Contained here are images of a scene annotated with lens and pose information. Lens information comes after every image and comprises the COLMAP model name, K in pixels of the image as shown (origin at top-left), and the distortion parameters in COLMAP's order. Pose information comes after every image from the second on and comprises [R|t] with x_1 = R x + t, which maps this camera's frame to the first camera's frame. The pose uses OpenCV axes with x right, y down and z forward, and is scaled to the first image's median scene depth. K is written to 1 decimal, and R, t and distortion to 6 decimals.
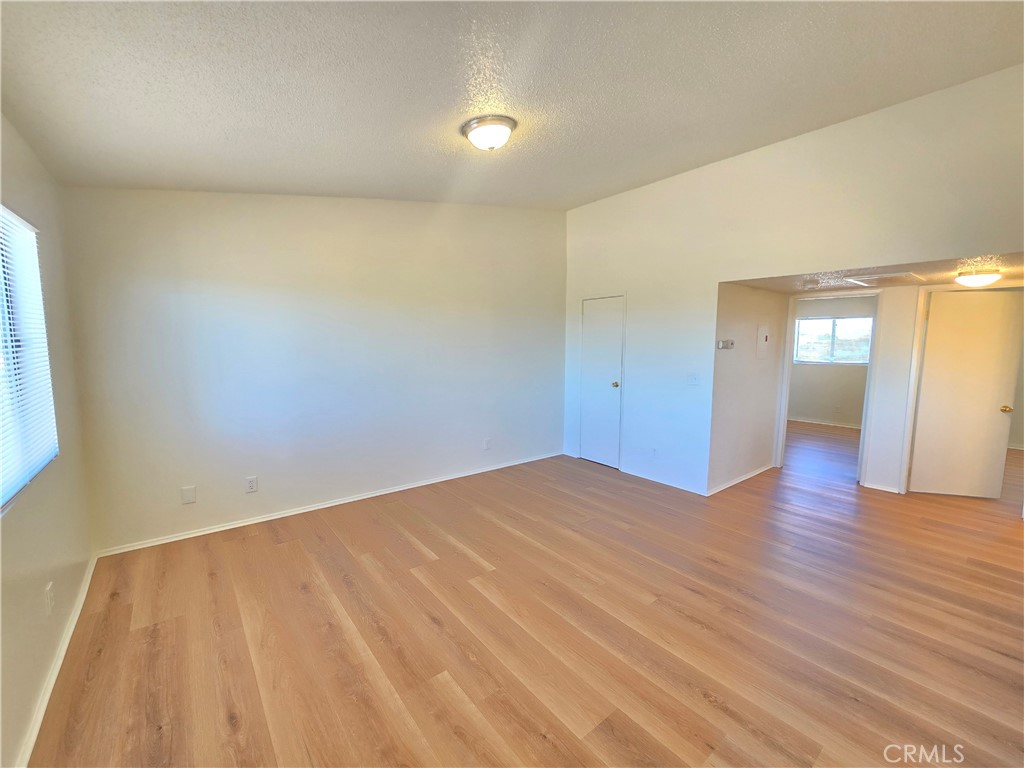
lens RADIAL K [[429.4, 0, 515.2], [0, 429.4, 392.1], [0, 0, 1]] dist [-0.002664, -0.000378]
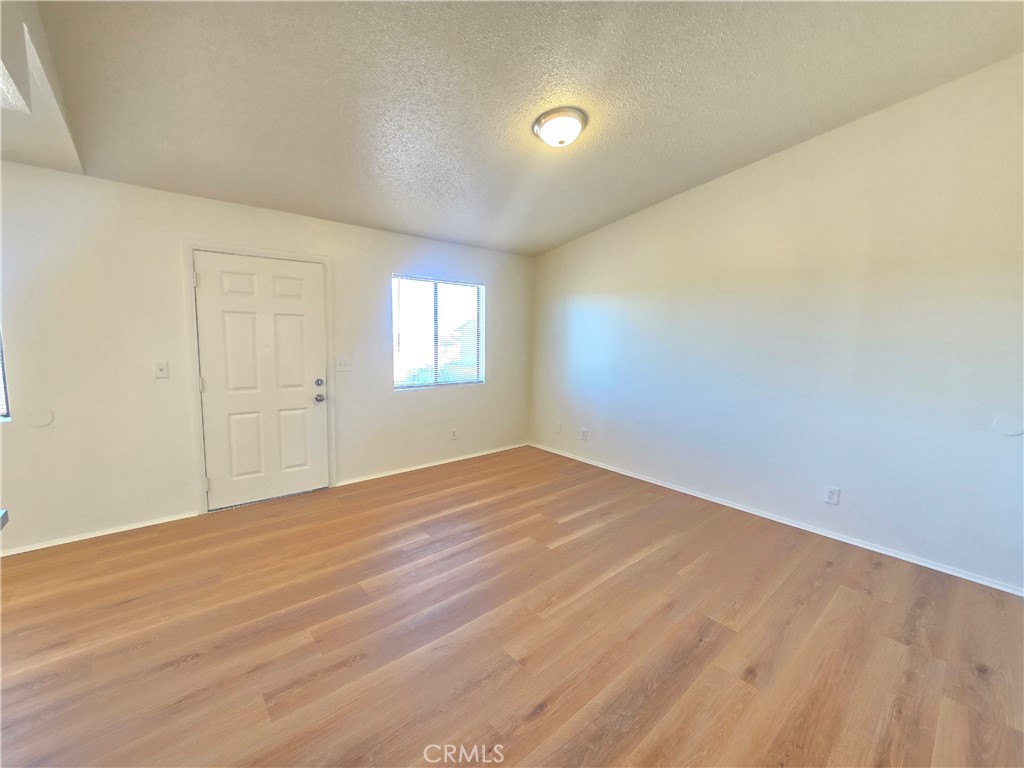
lens RADIAL K [[419.3, 0, 512.0], [0, 419.3, 384.0], [0, 0, 1]] dist [-0.001927, -0.000480]
pose [[0.045812, 0.117169, -0.992055, 0.937159], [-0.145603, 0.983275, 0.109408, -0.086247], [0.988282, 0.139434, 0.062106, 0.795975]]
